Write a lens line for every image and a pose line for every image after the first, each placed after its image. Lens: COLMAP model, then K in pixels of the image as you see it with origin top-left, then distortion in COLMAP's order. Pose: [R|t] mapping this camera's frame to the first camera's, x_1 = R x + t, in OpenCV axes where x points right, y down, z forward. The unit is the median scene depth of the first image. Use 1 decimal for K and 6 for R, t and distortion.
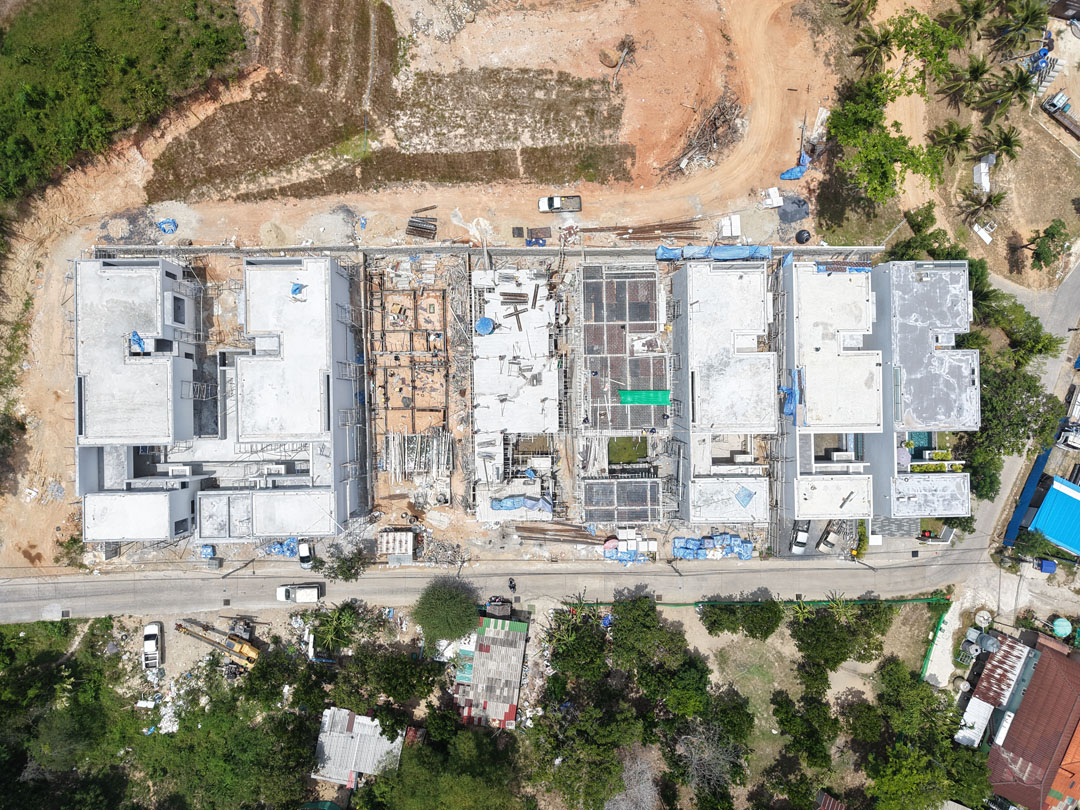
lens RADIAL K [[723.4, 0, 535.1], [0, 723.4, 409.1], [0, 0, 1]] dist [0.014816, -0.007802]
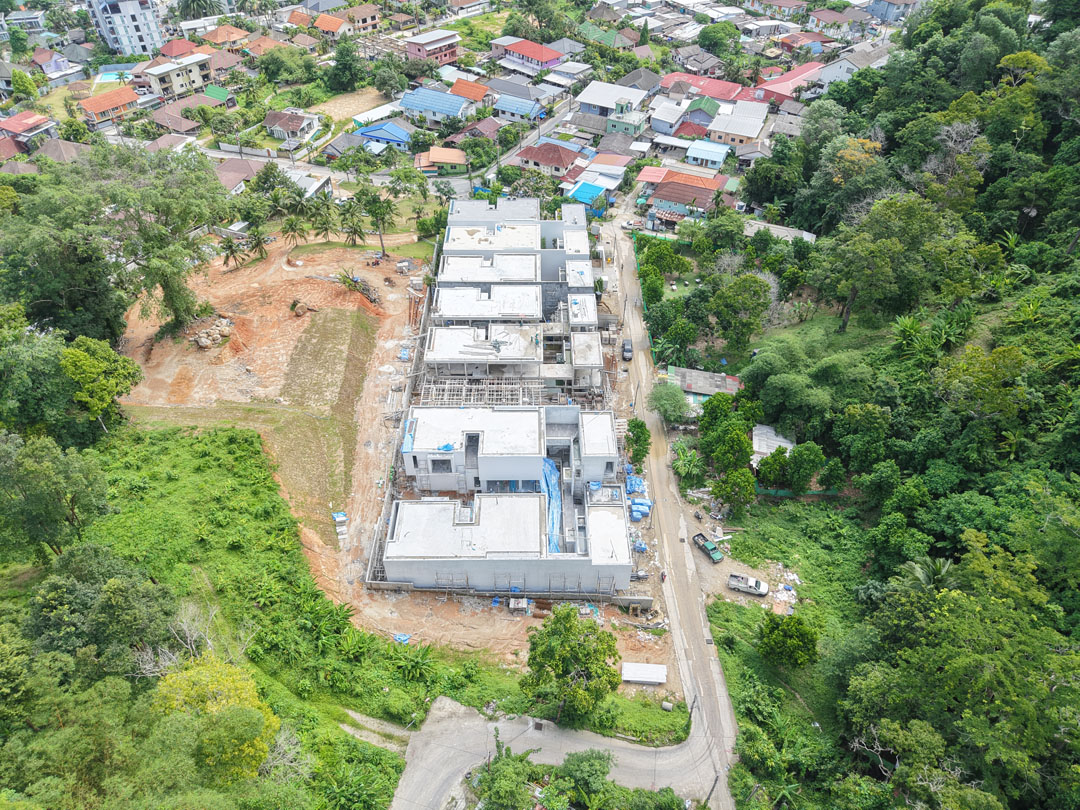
lens RADIAL K [[723.4, 0, 529.5], [0, 723.4, 406.2], [0, 0, 1]] dist [0.014816, -0.007802]
pose [[0.014527, -0.710363, 0.703686, -1.139697], [0.999744, 0.022534, 0.002109, 0.012019], [-0.017355, 0.703475, 0.710508, 0.019207]]
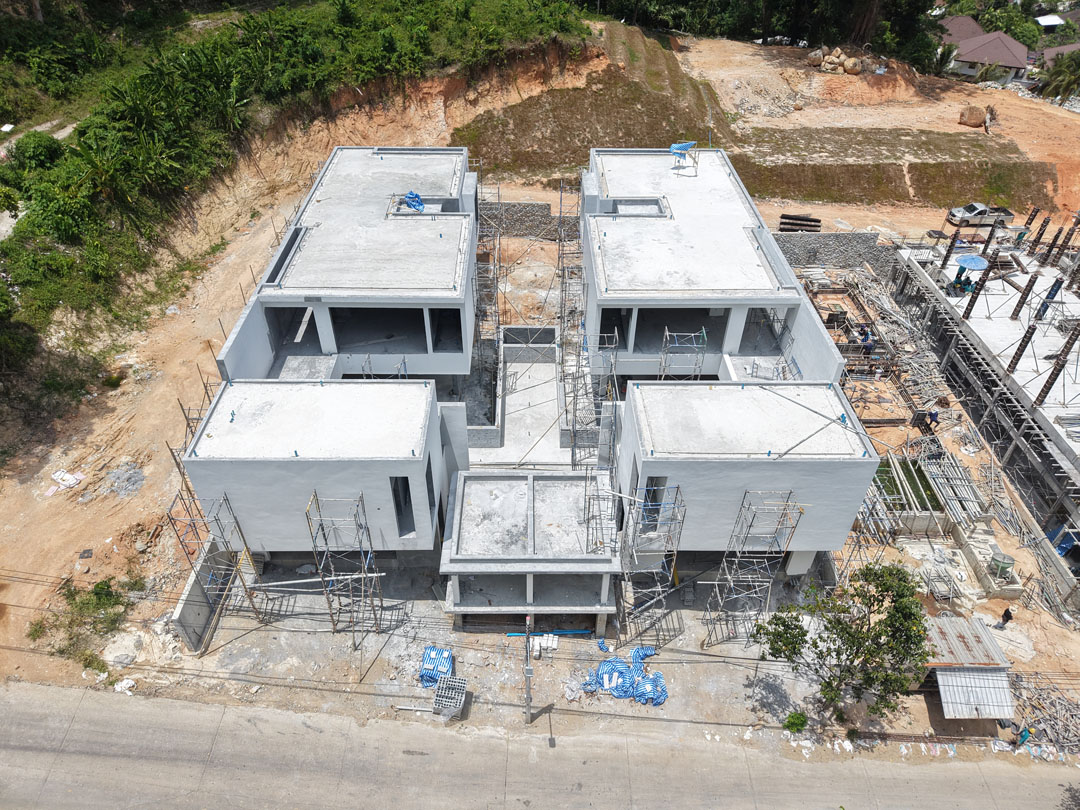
lens RADIAL K [[723.4, 0, 546.7], [0, 723.4, 406.9], [0, 0, 1]] dist [0.014816, -0.007802]
pose [[0.999644, -0.019095, -0.018627, -0.393799], [-0.001451, 0.658329, -0.752729, 0.390903], [0.026636, 0.752488, 0.658067, 0.677639]]
